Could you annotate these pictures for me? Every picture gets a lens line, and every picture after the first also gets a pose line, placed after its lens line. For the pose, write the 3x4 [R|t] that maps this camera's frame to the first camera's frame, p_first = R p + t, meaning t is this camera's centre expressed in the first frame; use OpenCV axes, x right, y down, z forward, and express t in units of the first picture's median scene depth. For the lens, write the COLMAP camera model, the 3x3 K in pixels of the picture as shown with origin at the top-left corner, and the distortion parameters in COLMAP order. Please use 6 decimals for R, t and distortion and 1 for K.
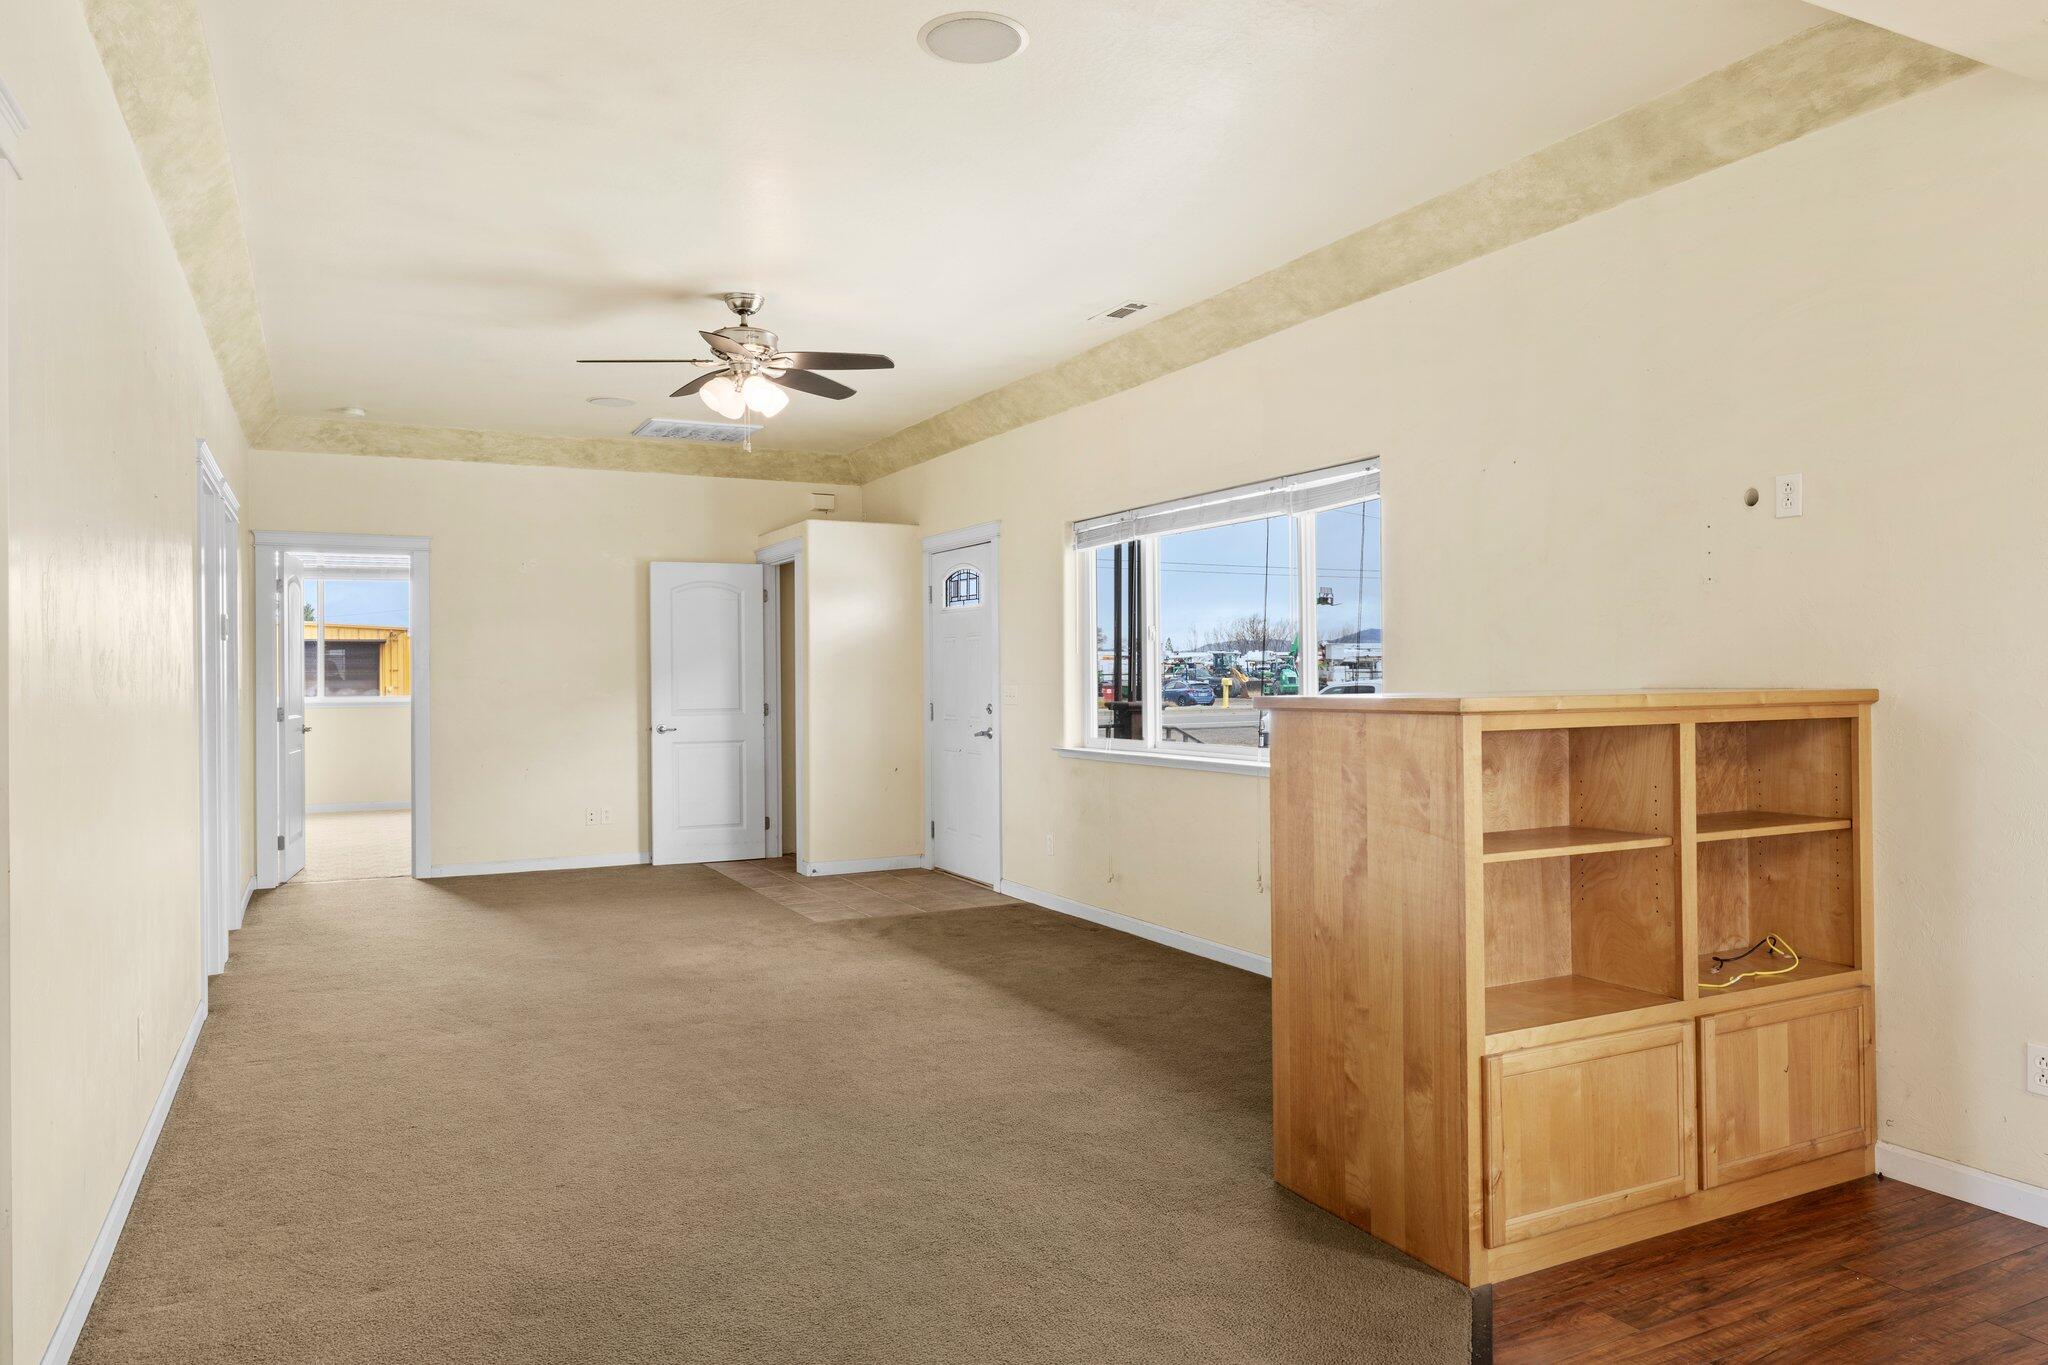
lens RADIAL K [[1365.2, 0, 1024.0], [0, 1365.2, 682.5], [0, 0, 1]] dist [-0.002637, 0.002186]
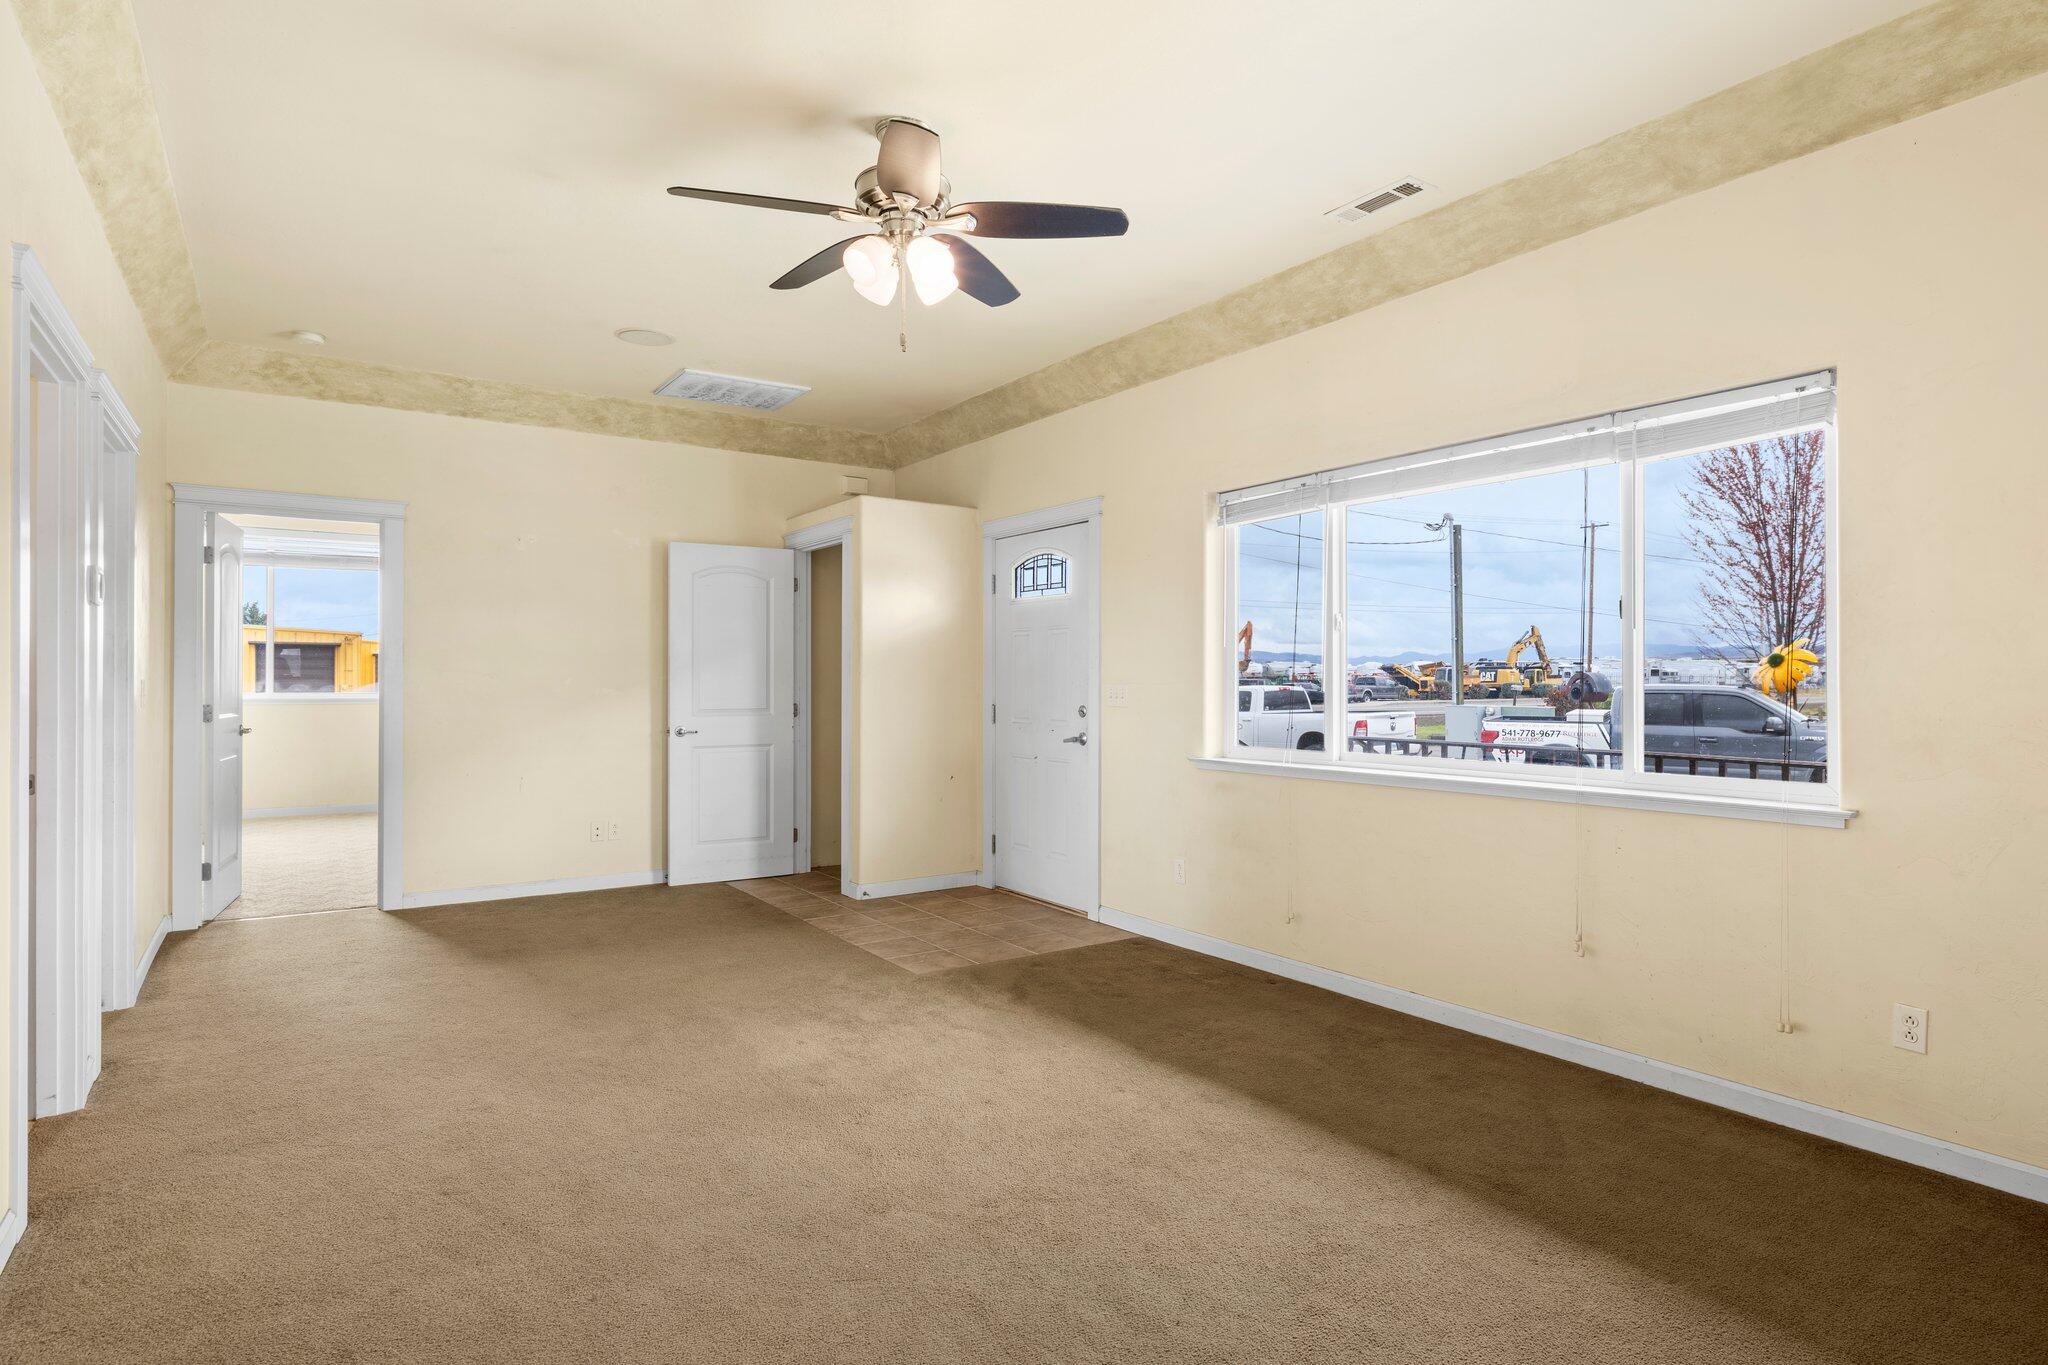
lens RADIAL K [[1092.4, 0, 1036.1], [0, 1092.4, 682.7], [0, 0, 1]] dist [-0.001872, -0.000905]
pose [[0.991458, 0.008981, 0.130120, -0.137853], [-0.008389, 0.999952, -0.005094, 0.004434], [-0.130160, 0.003959, 0.991485, 0.286007]]
